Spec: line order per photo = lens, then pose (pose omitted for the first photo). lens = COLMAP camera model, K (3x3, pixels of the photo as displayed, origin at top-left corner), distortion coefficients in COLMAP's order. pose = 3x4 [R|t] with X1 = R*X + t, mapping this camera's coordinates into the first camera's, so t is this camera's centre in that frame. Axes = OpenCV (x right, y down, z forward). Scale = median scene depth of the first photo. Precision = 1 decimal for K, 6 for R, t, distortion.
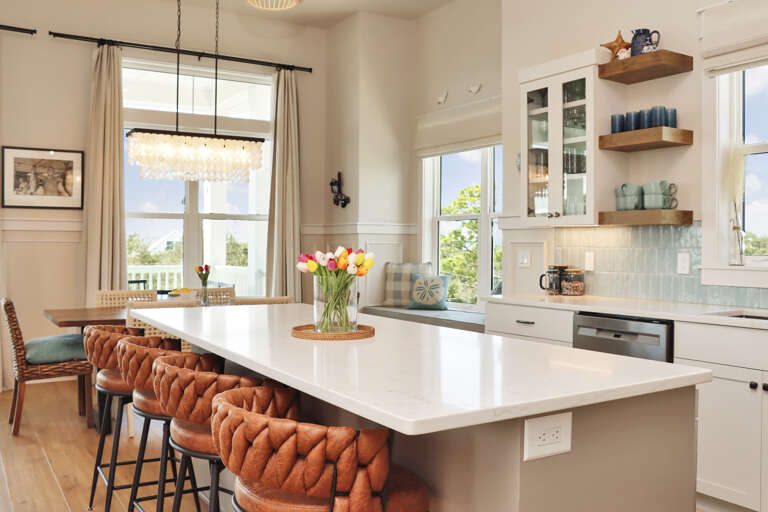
lens RADIAL K [[720.6, 0, 355.6], [0, 720.6, 252.4], [0, 0, 1]] dist [-0.185916, 0.282175]
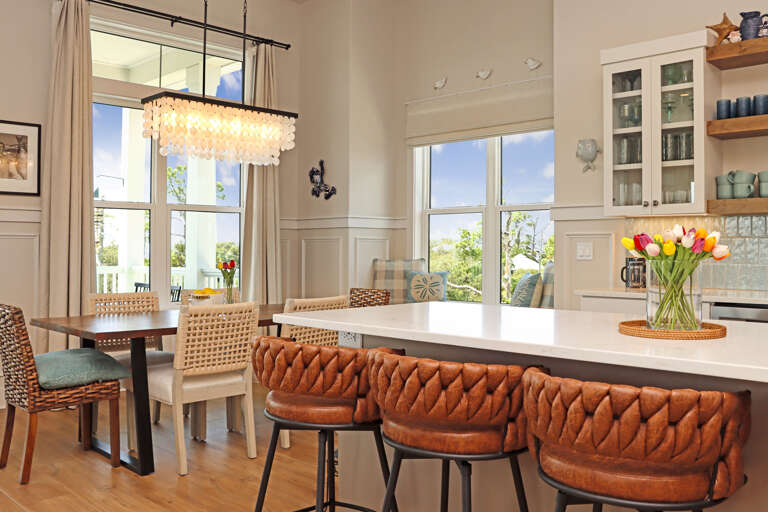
lens RADIAL K [[732.4, 0, 400.3], [0, 732.4, 248.1], [0, 0, 1]] dist [-0.189312, 0.268160]
pose [[0.969399, -0.003728, 0.245463, -0.269745], [0.005630, 0.999959, -0.007048, 0.011579], [-0.245426, 0.008215, 0.969380, 0.145822]]
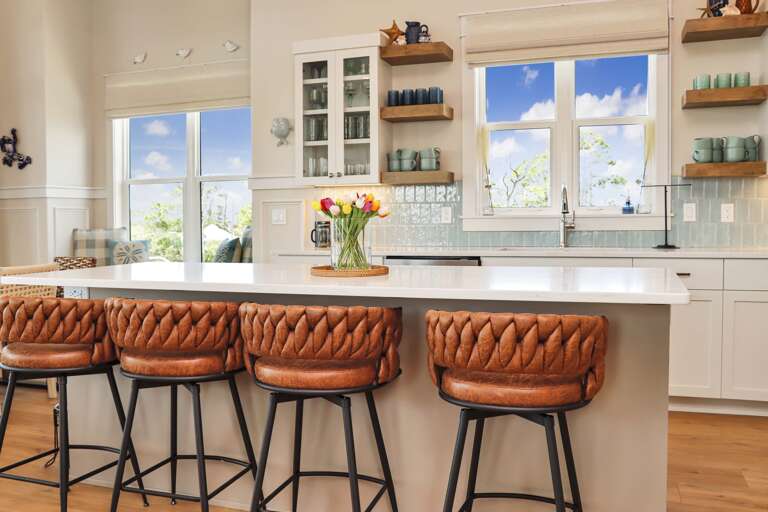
lens RADIAL K [[732.4, 0, 400.3], [0, 732.4, 248.1], [0, 0, 1]] dist [-0.189312, 0.268160]
pose [[0.785126, -0.038583, 0.618133, -0.342035], [0.018793, 0.999082, 0.038492, 0.019561], [-0.619051, -0.018604, 0.785131, 0.027943]]
